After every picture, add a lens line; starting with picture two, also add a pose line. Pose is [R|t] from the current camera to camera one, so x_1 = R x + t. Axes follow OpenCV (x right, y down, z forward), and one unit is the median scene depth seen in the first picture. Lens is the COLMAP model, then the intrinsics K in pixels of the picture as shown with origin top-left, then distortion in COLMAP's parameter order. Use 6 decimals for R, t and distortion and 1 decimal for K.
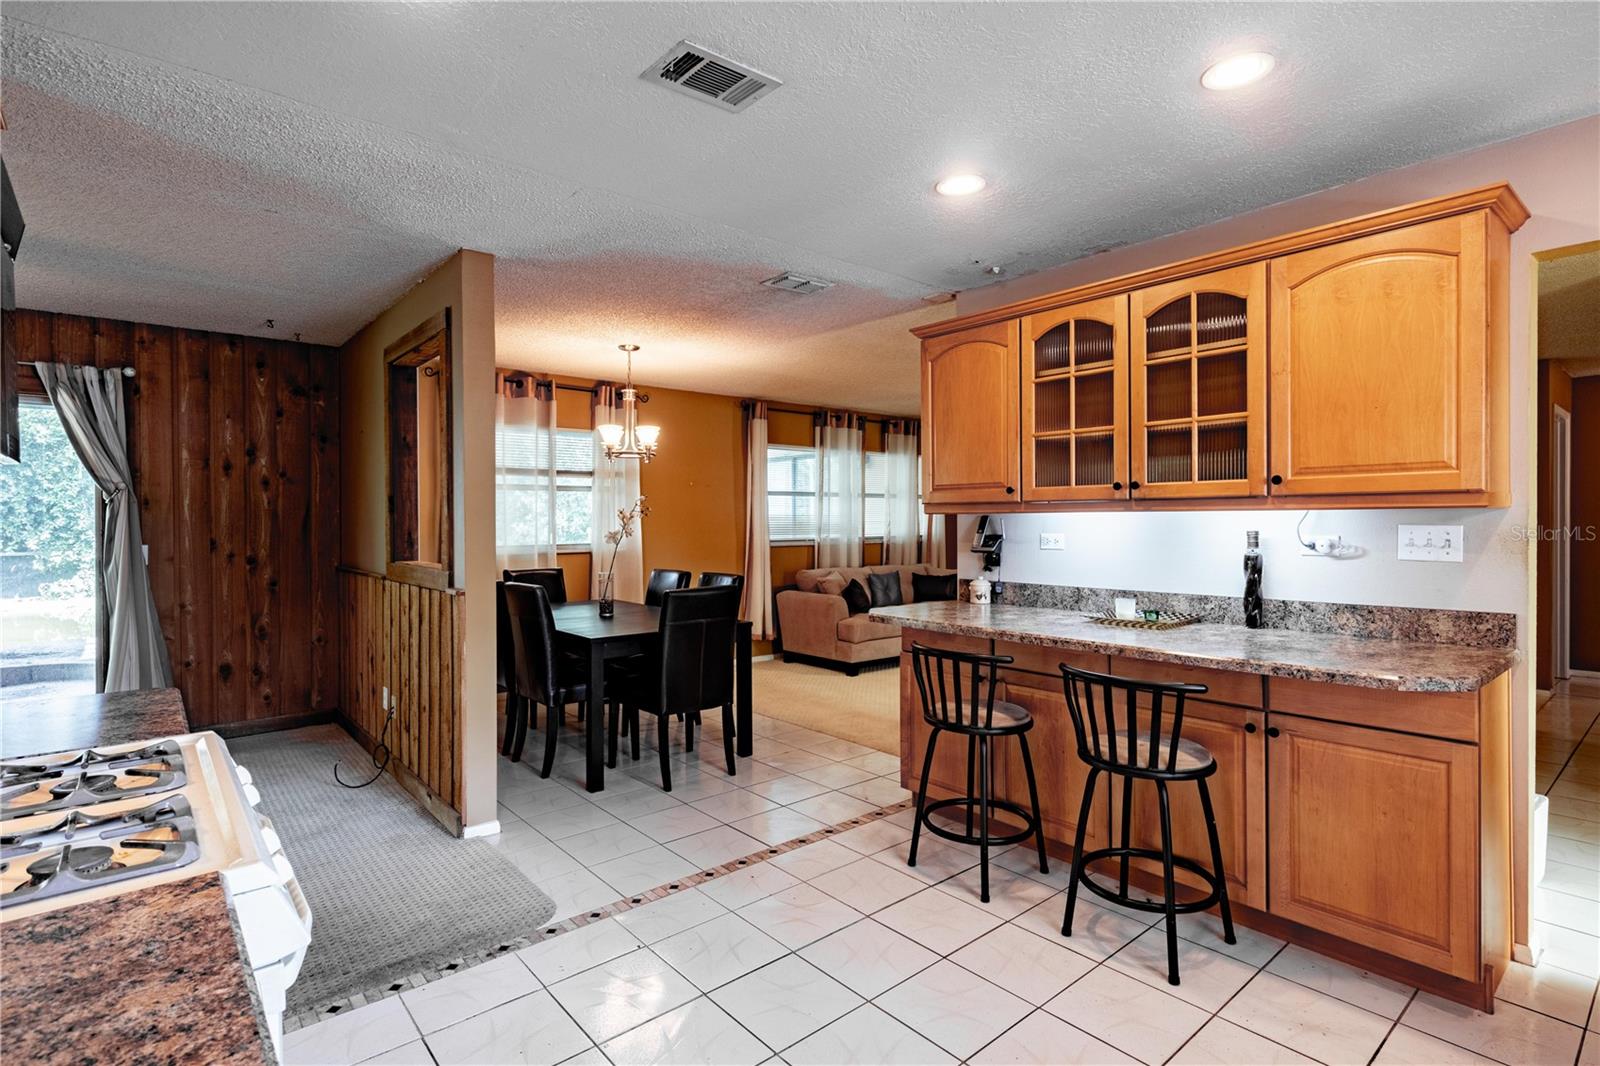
lens RADIAL K [[789.9, 0, 799.4], [0, 789.9, 533.7], [0, 0, 1]] dist [0.010759, -0.005426]
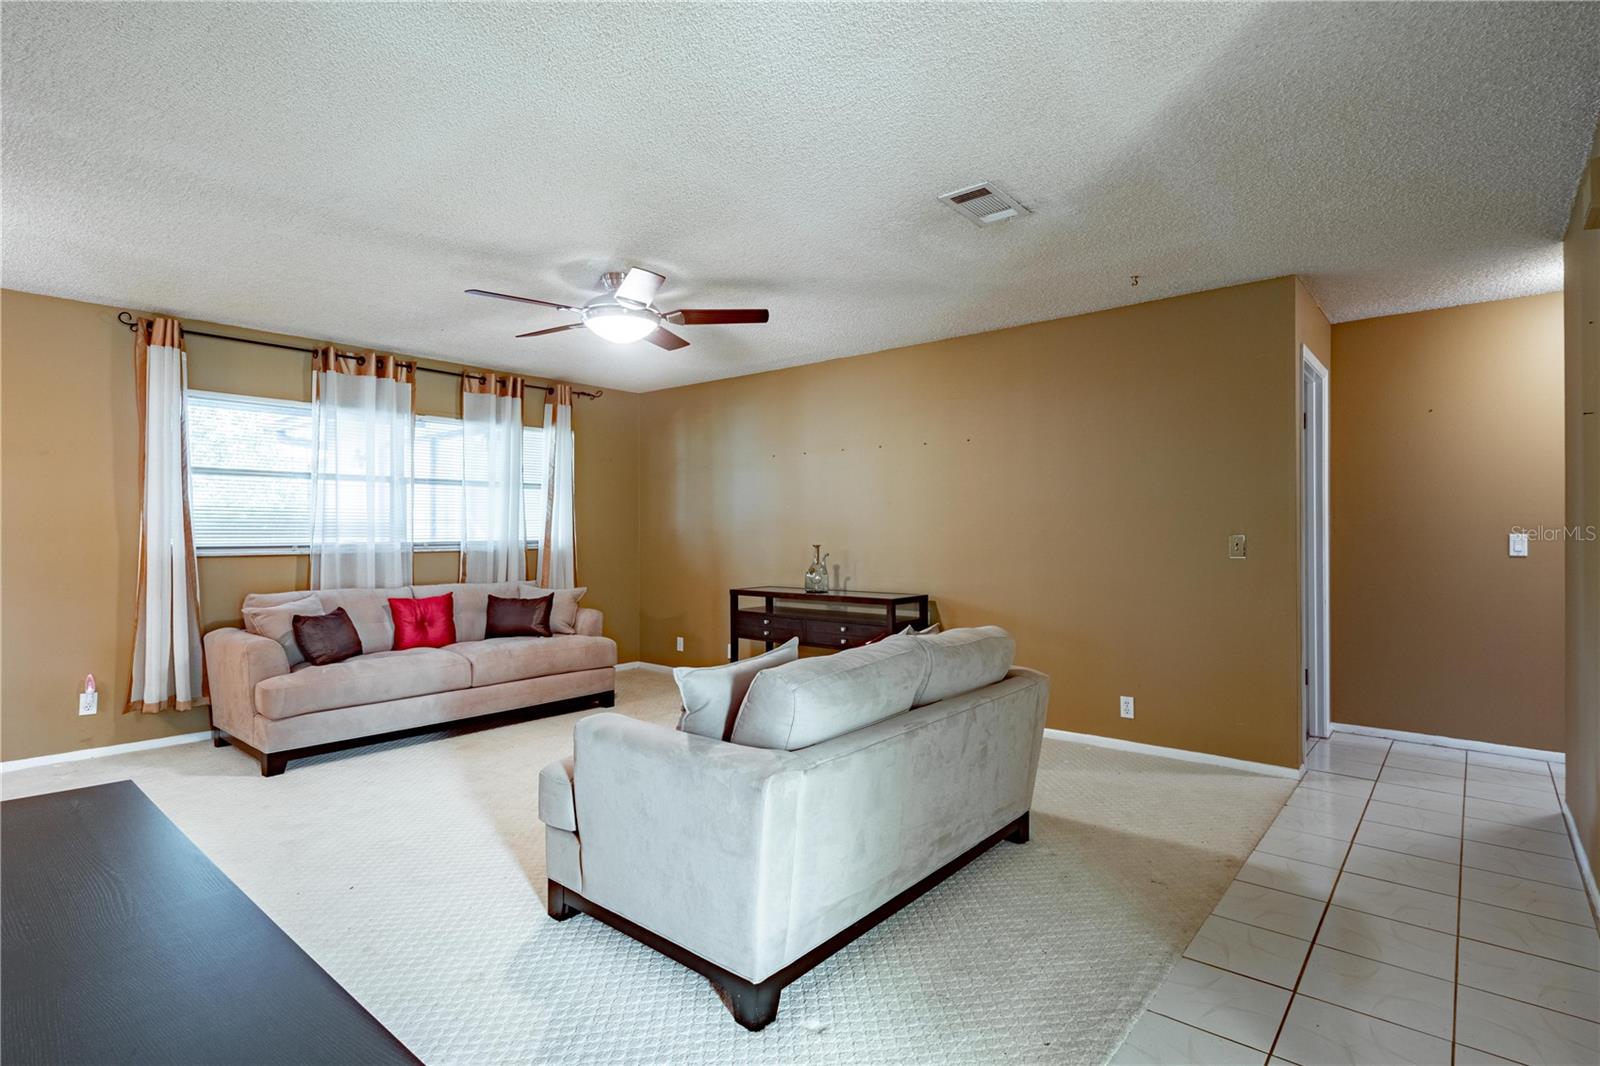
lens RADIAL K [[789.9, 0, 814.9], [0, 789.9, 534.4], [0, 0, 1]] dist [0.010759, -0.005426]
pose [[0.986972, 0.018933, 0.159773, 0.319144], [-0.019218, 0.999815, 0.000241, -0.009681], [-0.159739, -0.003308, 0.987154, 0.289428]]
